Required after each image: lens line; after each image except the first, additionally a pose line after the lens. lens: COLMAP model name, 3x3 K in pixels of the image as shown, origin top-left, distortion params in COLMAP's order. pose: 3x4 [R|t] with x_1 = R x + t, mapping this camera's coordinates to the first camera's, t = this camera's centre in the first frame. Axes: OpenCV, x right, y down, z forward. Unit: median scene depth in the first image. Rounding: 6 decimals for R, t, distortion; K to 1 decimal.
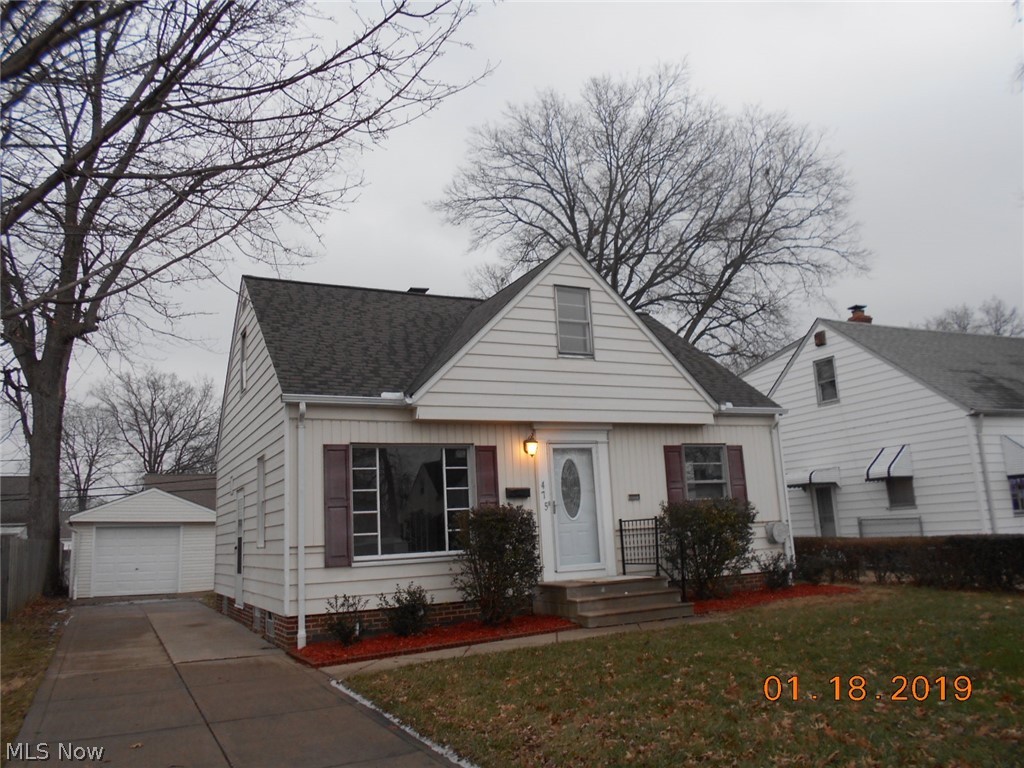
lens RADIAL K [[788.4, 0, 510.3], [0, 788.4, 386.5], [0, 0, 1]] dist [-0.008737, -0.004164]
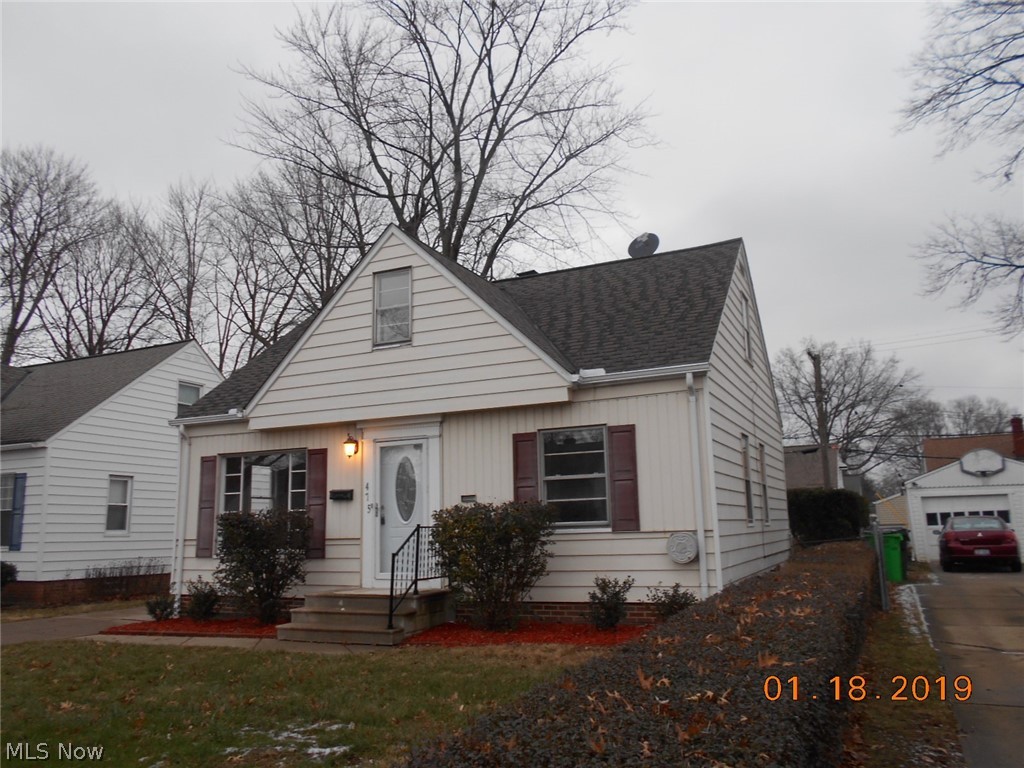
lens RADIAL K [[788.4, 0, 510.9], [0, 788.4, 379.4], [0, 0, 1]] dist [-0.008737, -0.004164]
pose [[0.618164, -0.103494, -0.779206, 0.892324], [0.132119, 0.990872, -0.026794, 0.044335], [0.774866, -0.086385, 0.626195, 0.537633]]
